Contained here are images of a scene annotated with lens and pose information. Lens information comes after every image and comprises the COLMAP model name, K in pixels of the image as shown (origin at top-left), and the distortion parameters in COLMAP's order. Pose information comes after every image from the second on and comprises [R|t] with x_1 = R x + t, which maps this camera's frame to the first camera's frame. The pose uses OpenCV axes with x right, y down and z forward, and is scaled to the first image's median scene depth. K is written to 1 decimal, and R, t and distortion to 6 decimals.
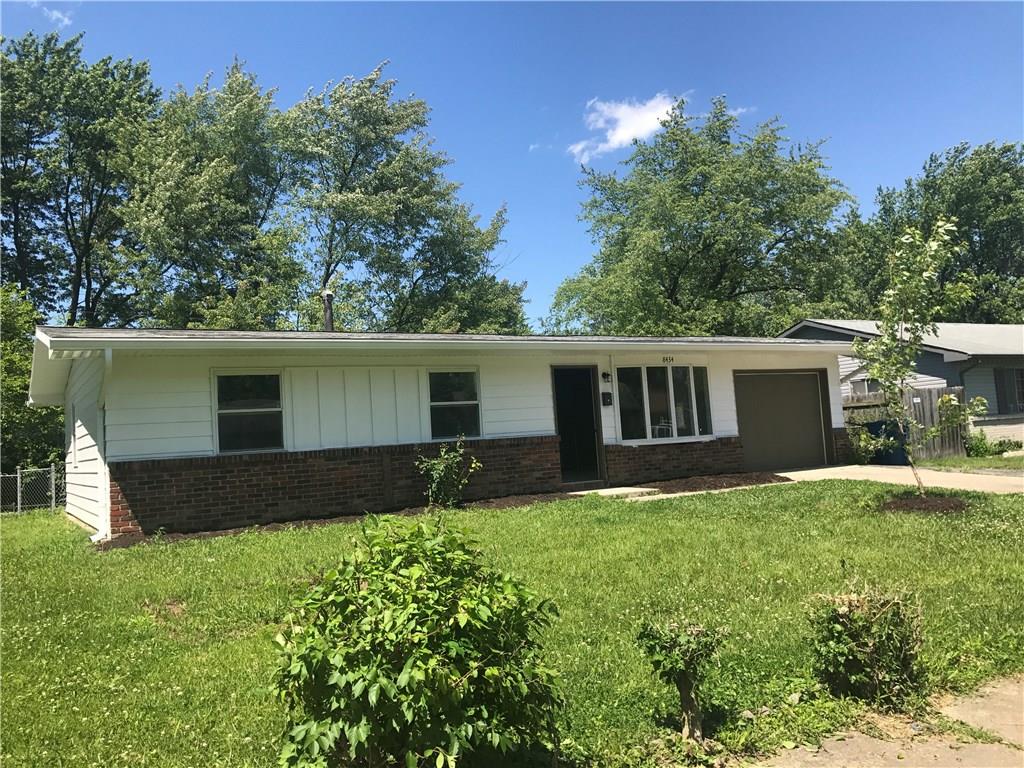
lens RADIAL K [[859.6, 0, 508.9], [0, 859.6, 380.1], [0, 0, 1]] dist [0.032598, -0.019473]
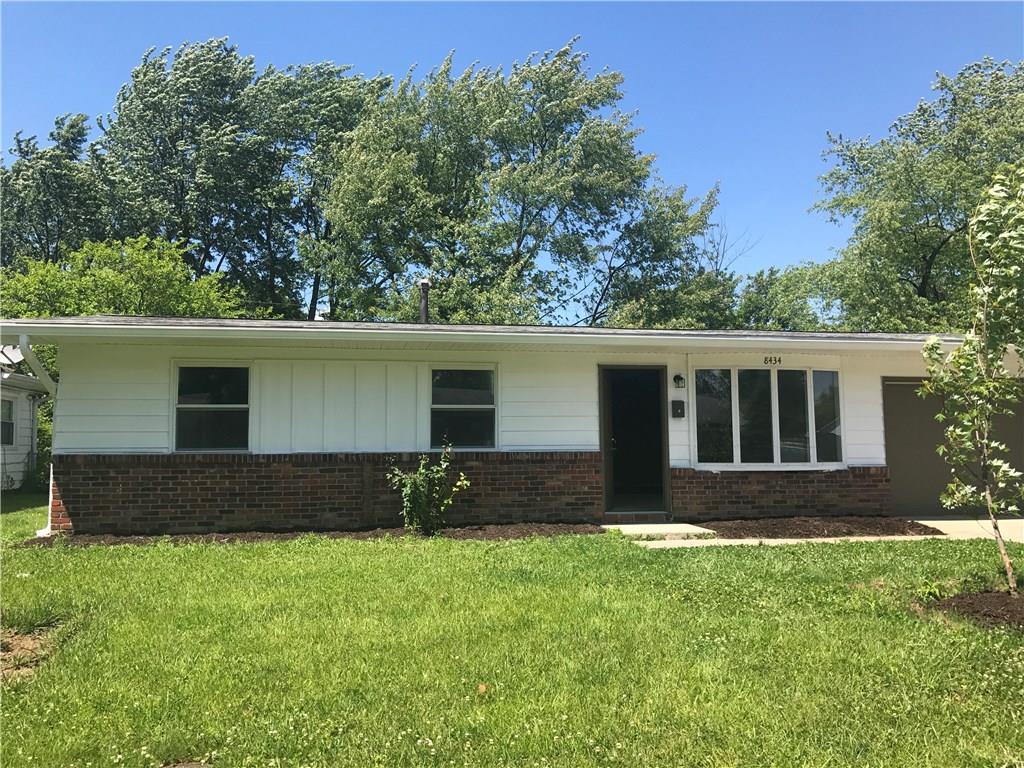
lens RADIAL K [[859.6, 0, 506.5], [0, 859.6, 387.4], [0, 0, 1]] dist [0.032598, -0.019473]
pose [[0.932558, 0.032171, -0.359584, 0.273339], [-0.028263, 0.999470, 0.016121, -0.006594], [0.359912, -0.004871, 0.932974, 0.231099]]
